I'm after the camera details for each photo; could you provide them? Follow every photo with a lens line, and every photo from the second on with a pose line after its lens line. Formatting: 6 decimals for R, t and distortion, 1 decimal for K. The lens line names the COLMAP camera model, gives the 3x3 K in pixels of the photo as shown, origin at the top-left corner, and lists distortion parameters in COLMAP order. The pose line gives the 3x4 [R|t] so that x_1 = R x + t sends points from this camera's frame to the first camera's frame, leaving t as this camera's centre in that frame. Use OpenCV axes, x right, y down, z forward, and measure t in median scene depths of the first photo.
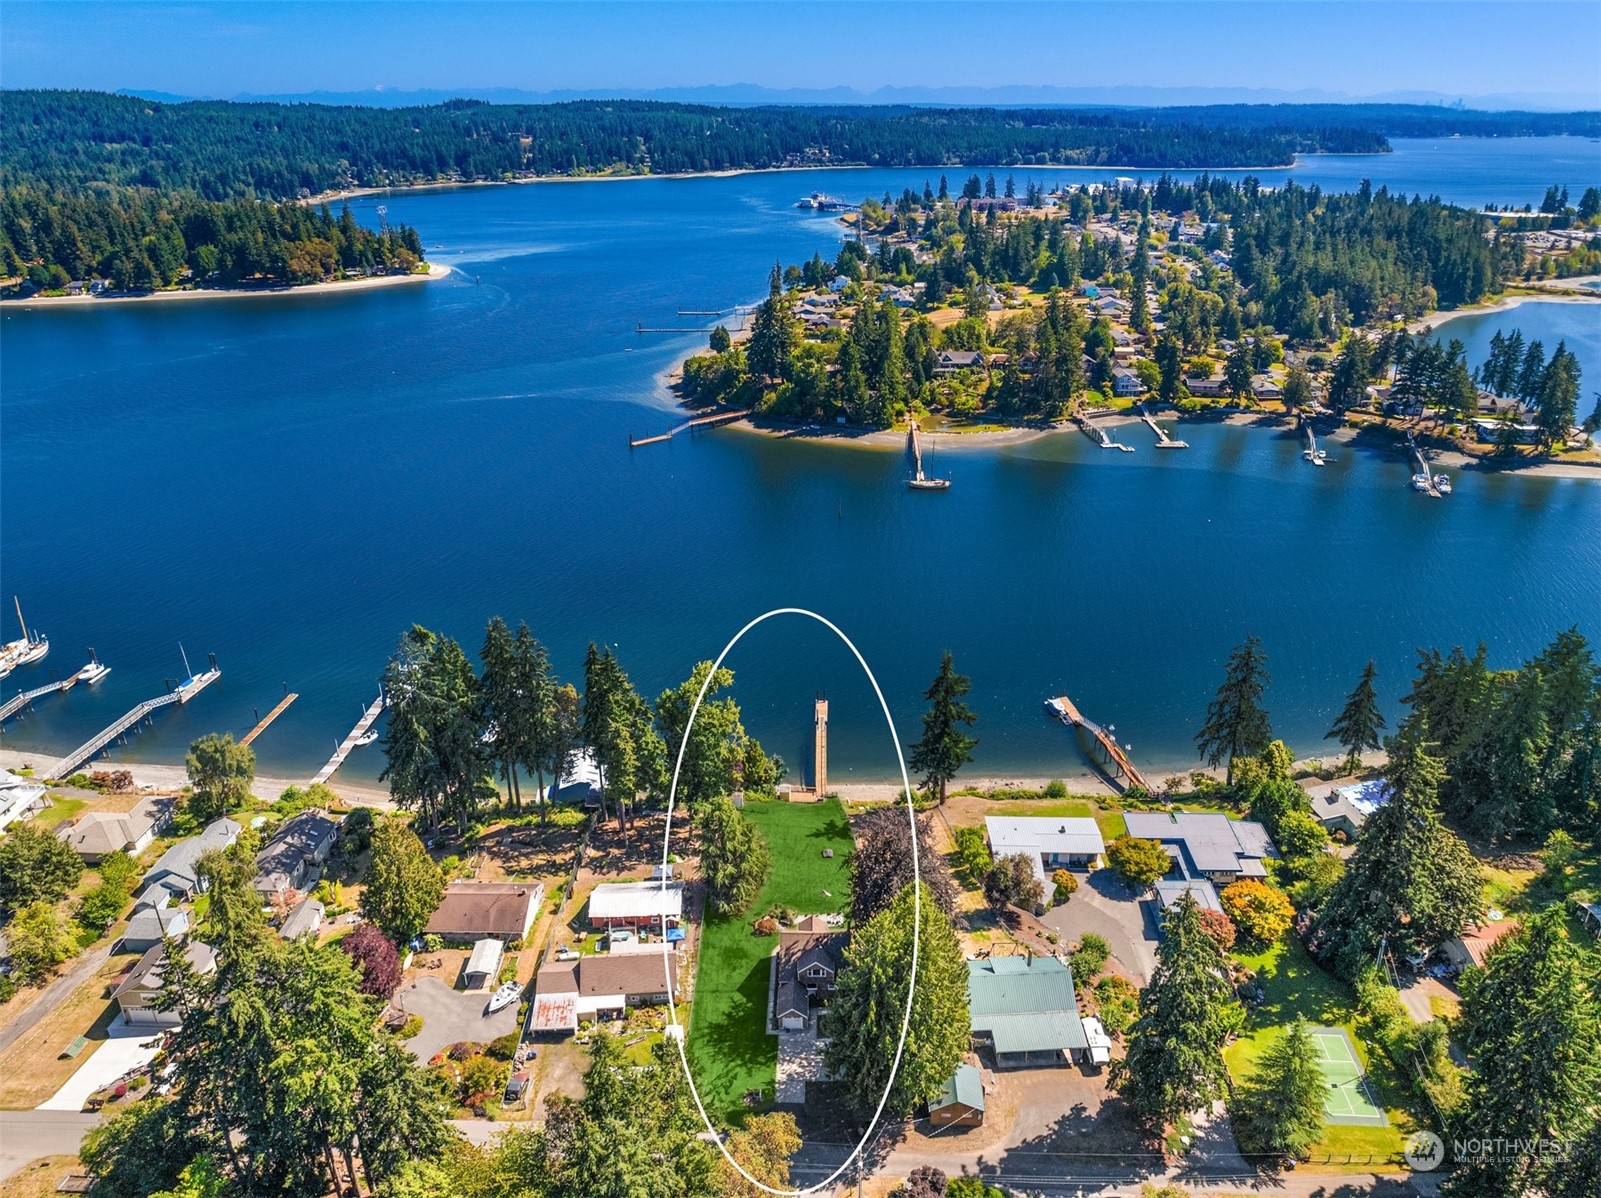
lens RADIAL K [[1125.7, 0, 816.8], [0, 1125.7, 606.8], [0, 0, 1]] dist [-0.035549, -0.001797]
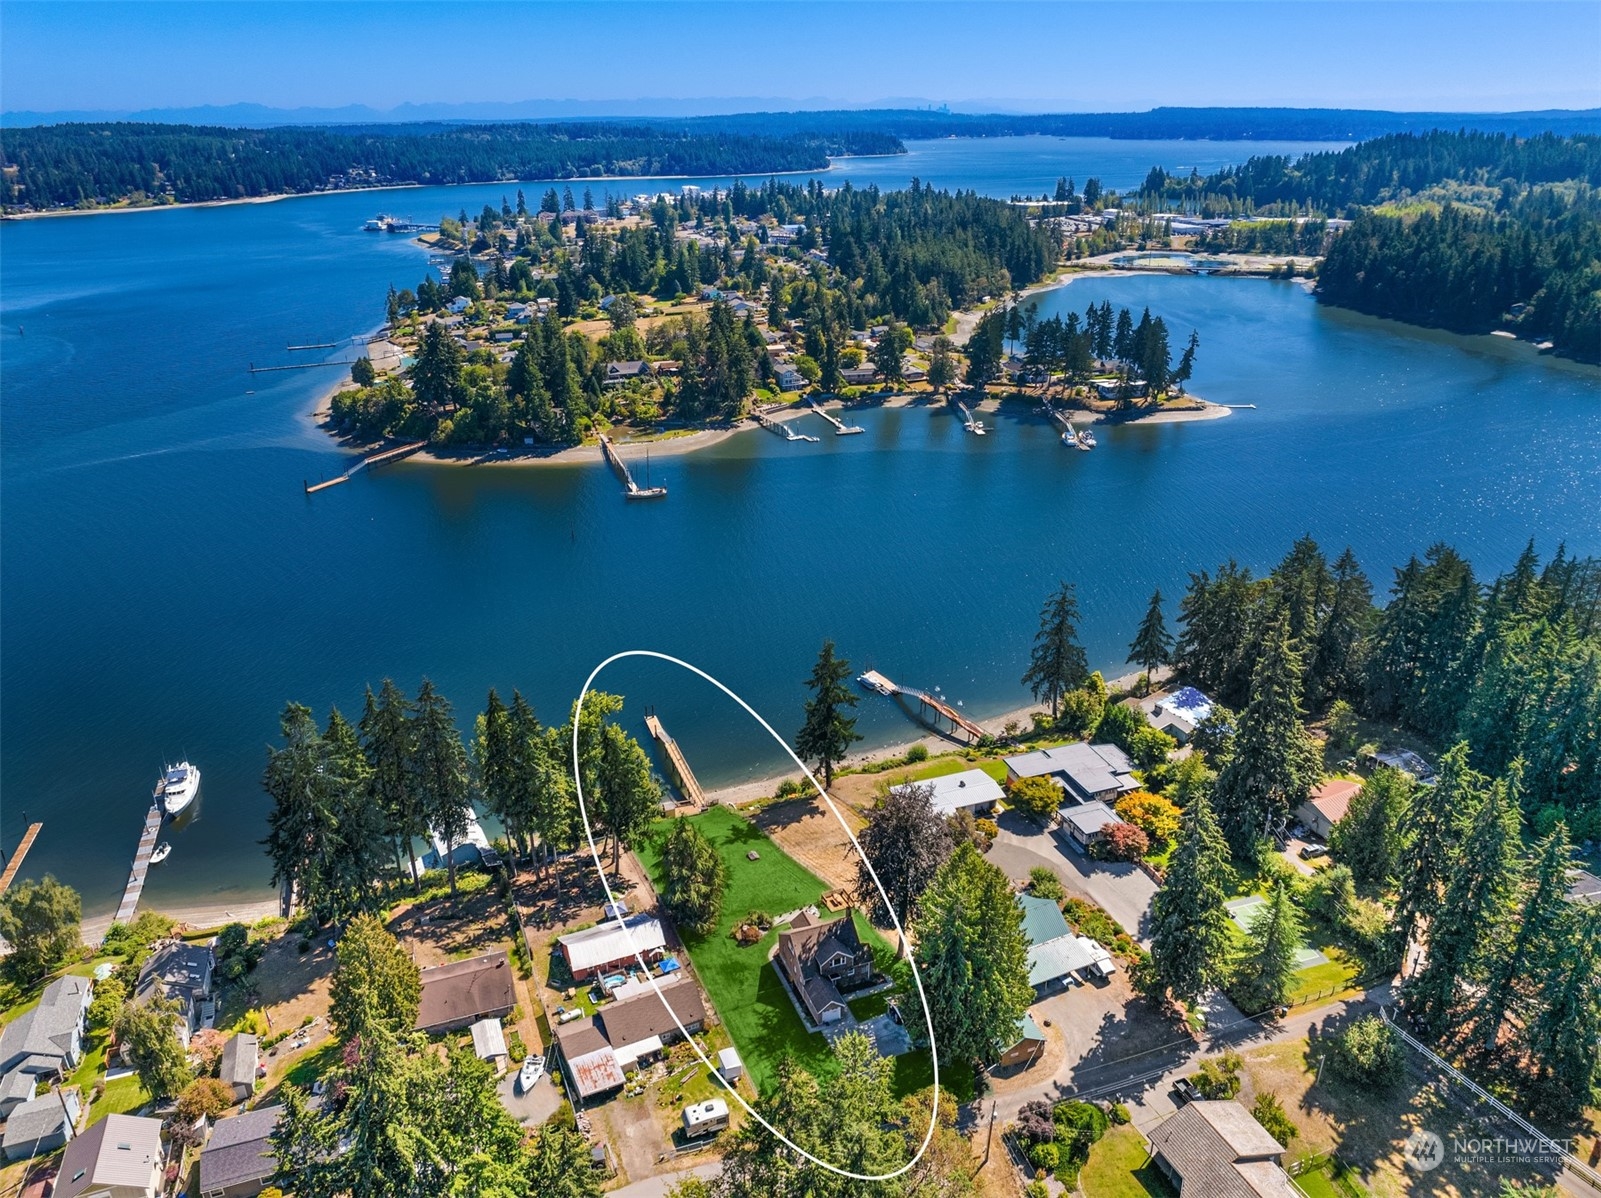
lens RADIAL K [[1125.7, 0, 794.7], [0, 1125.7, 604.5], [0, 0, 1]] dist [-0.035549, -0.001797]
pose [[0.932854, -0.151385, 0.326905, -0.107277], [0.155325, 0.987762, 0.014184, -0.004602], [-0.325052, 0.037545, 0.944951, 0.013584]]
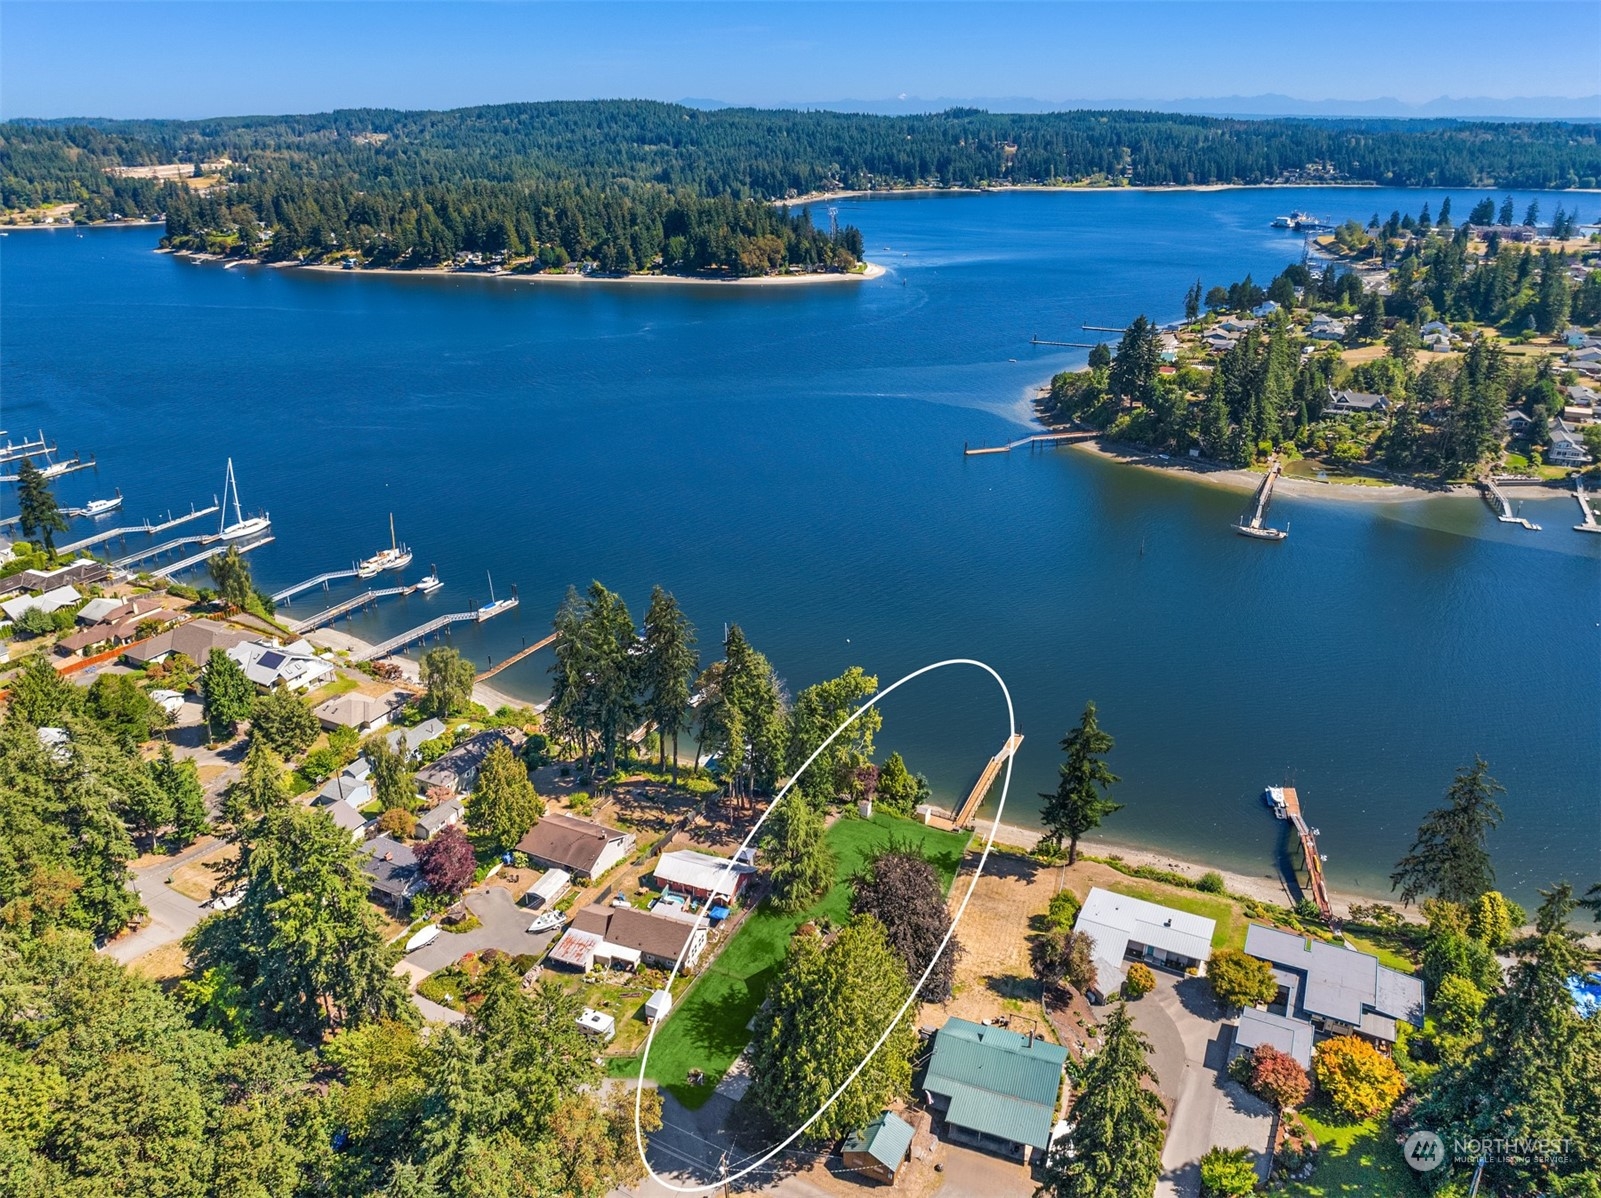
lens RADIAL K [[1125.7, 0, 780.8], [0, 1125.7, 606.1], [0, 0, 1]] dist [-0.035549, -0.001797]
pose [[0.902977, 0.166366, -0.396176, 0.105945], [-0.169479, 0.985152, 0.027412, -0.009188], [0.394855, 0.042391, 0.917765, 0.021364]]
